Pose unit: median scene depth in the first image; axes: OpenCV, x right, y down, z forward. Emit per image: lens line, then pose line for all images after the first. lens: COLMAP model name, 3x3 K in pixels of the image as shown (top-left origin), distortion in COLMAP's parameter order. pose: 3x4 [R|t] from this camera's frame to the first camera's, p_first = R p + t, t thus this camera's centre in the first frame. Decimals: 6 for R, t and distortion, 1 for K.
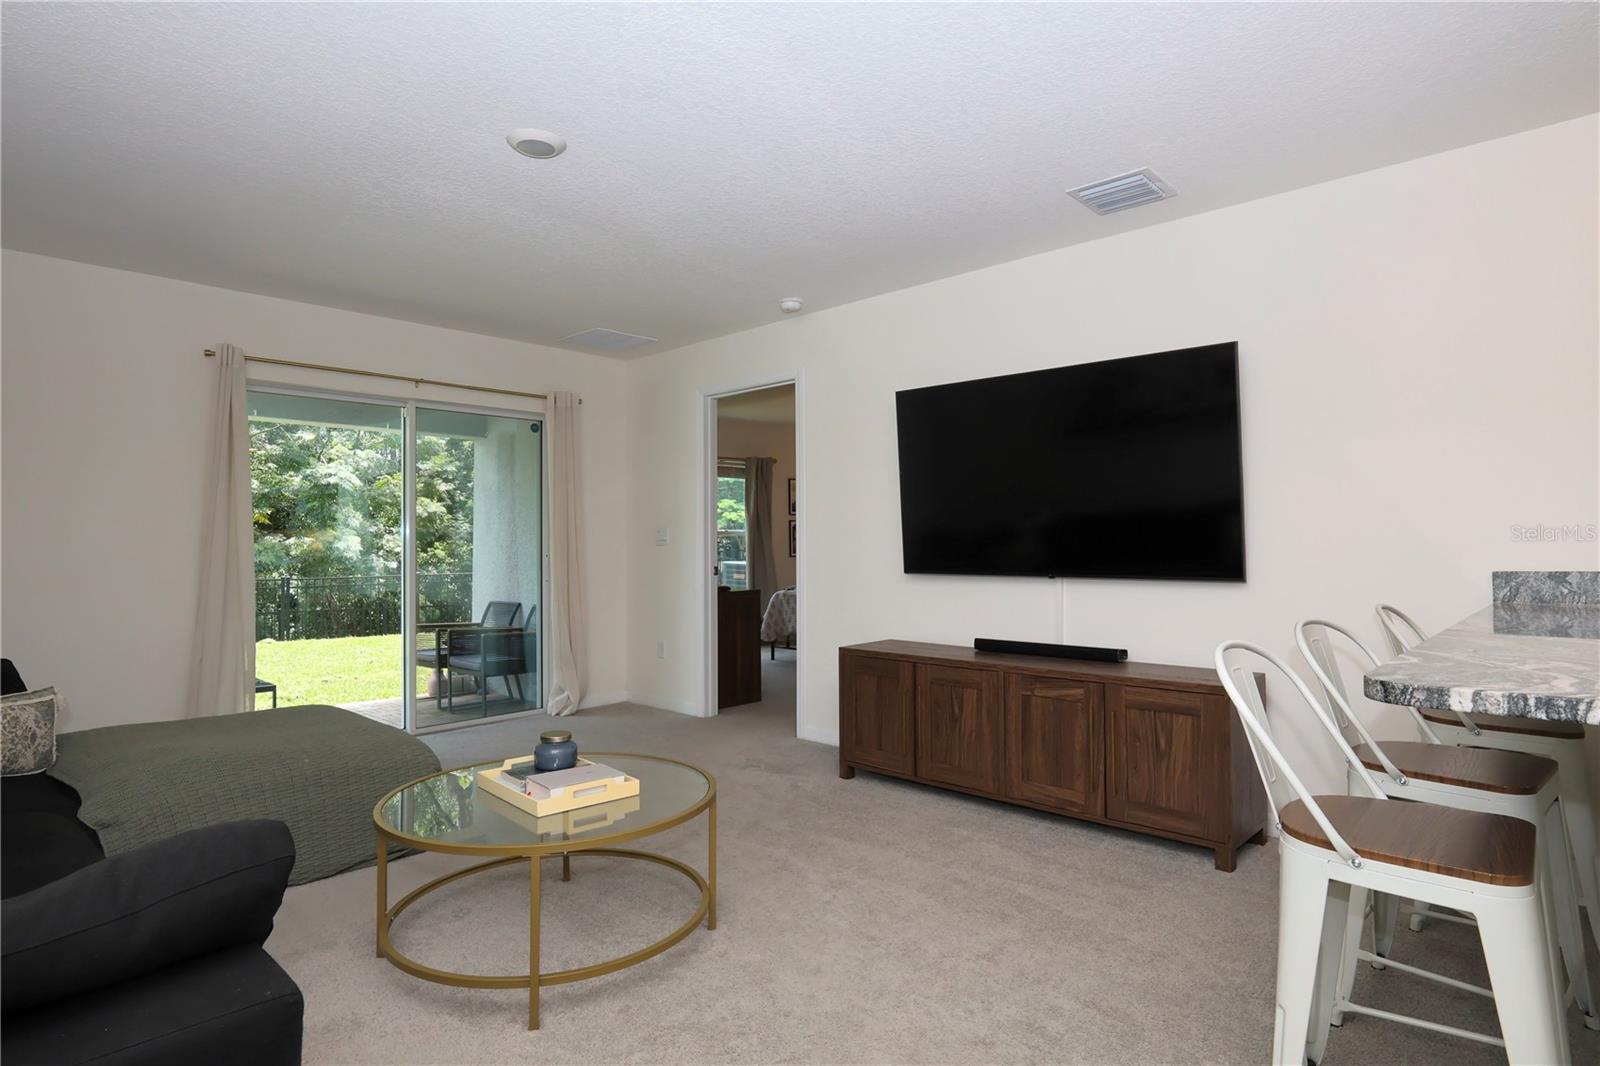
lens RADIAL K [[843.9, 0, 800.3], [0, 843.9, 539.3], [0, 0, 1]] dist [-0.002297, -0.000052]
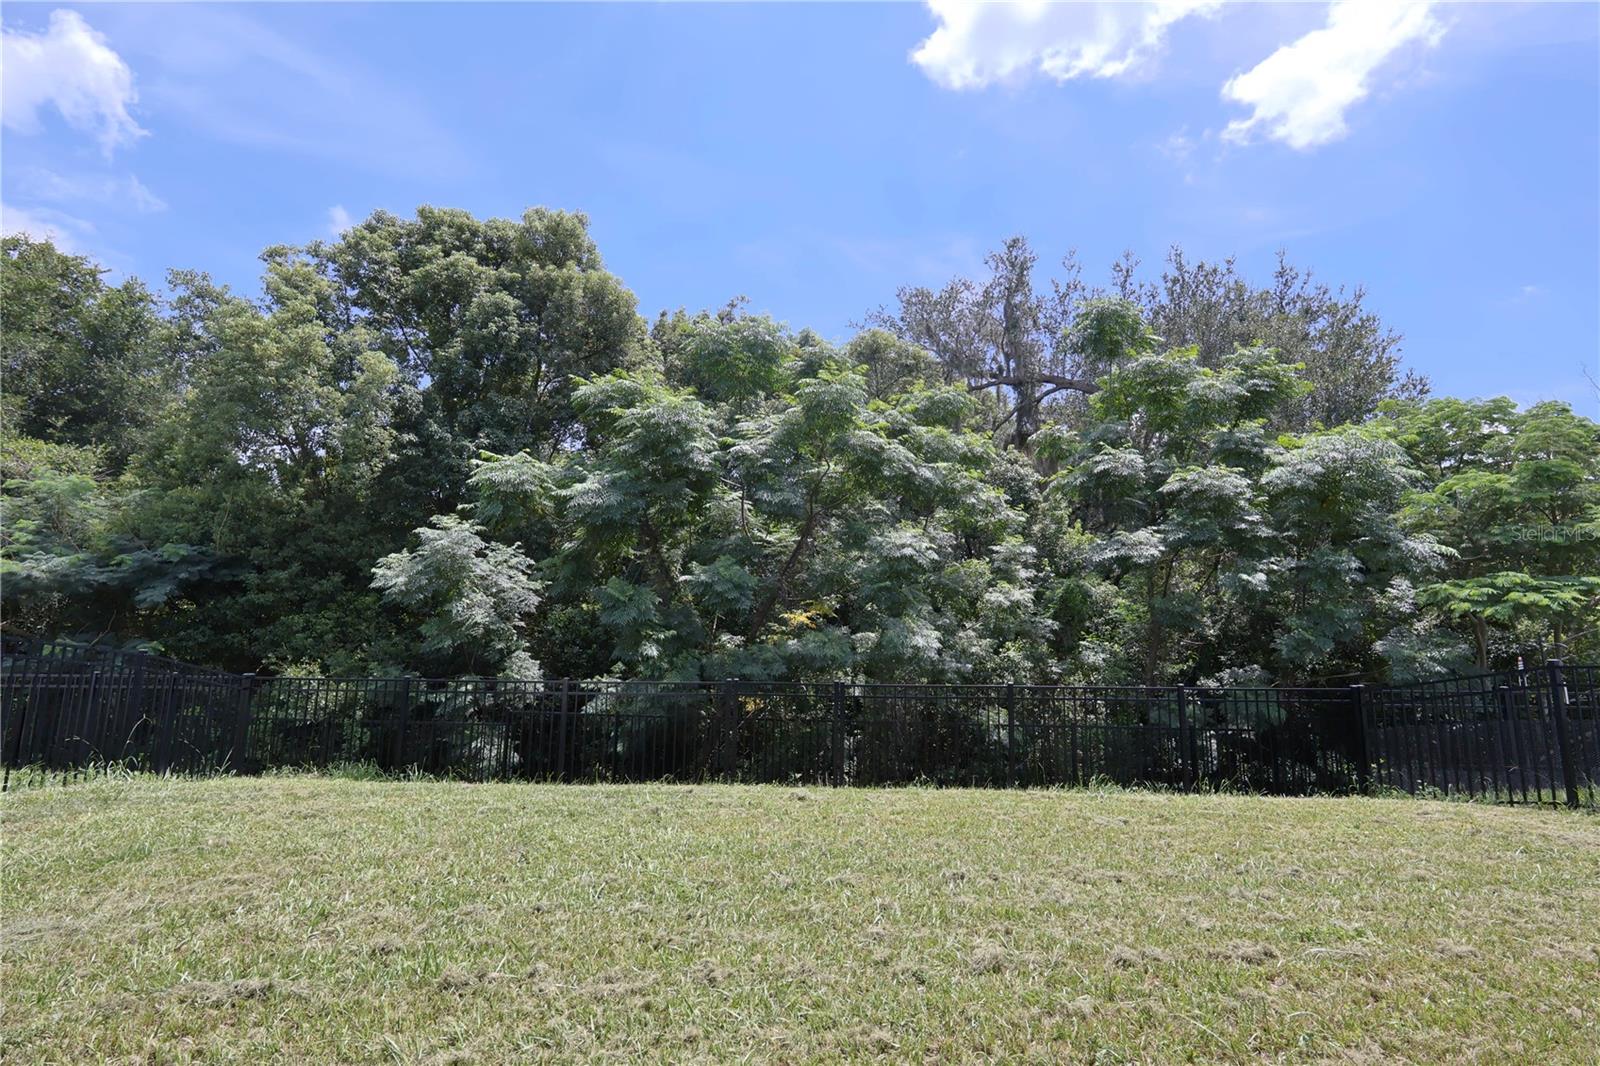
lens RADIAL K [[728.3, 0, 795.7], [0, 728.3, 534.8], [0, 0, 1]] dist [-0.018343, 0.000110]
pose [[0.827094, -0.078525, -0.556551, -0.274550], [-0.010691, 0.987815, -0.155262, 0.016092], [0.561962, 0.134367, 0.816177, 0.414351]]
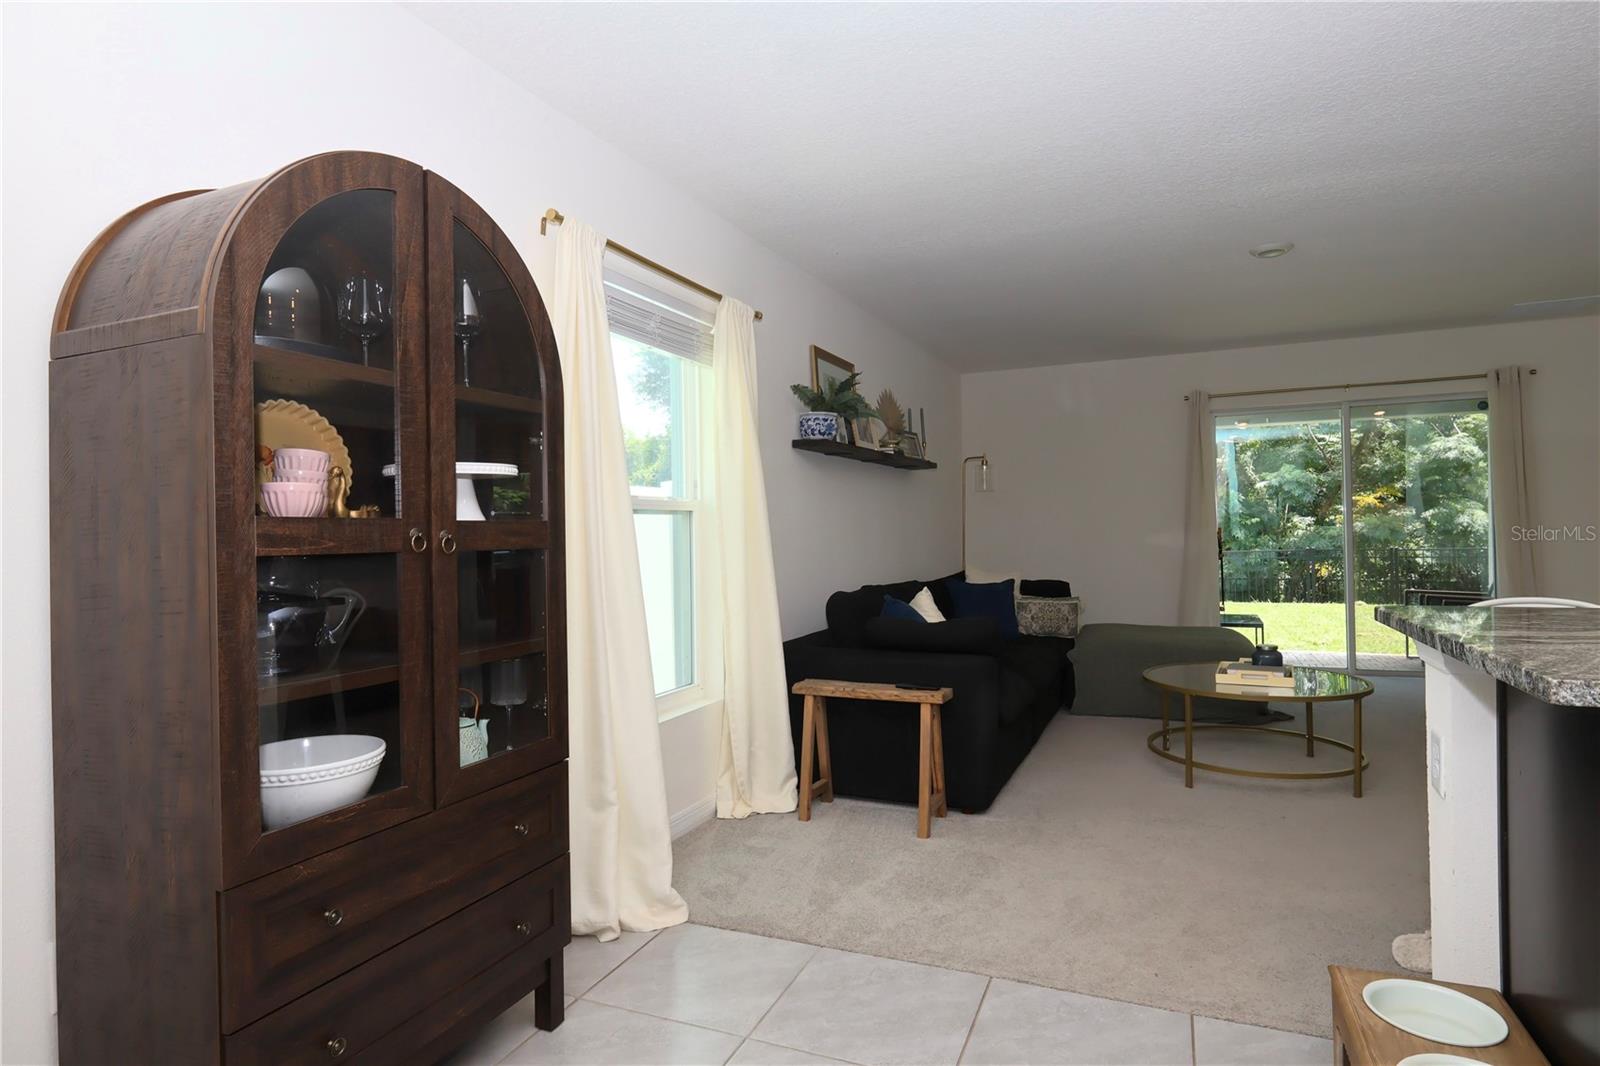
lens RADIAL K [[843.9, 0, 803.6], [0, 843.9, 529.4], [0, 0, 1]] dist [-0.002297, -0.000052]
pose [[0.335947, -0.003978, -0.941873, 0.113775], [0.020525, 0.999785, 0.003098, -0.000236], [0.941657, -0.020373, 0.335956, -0.039599]]
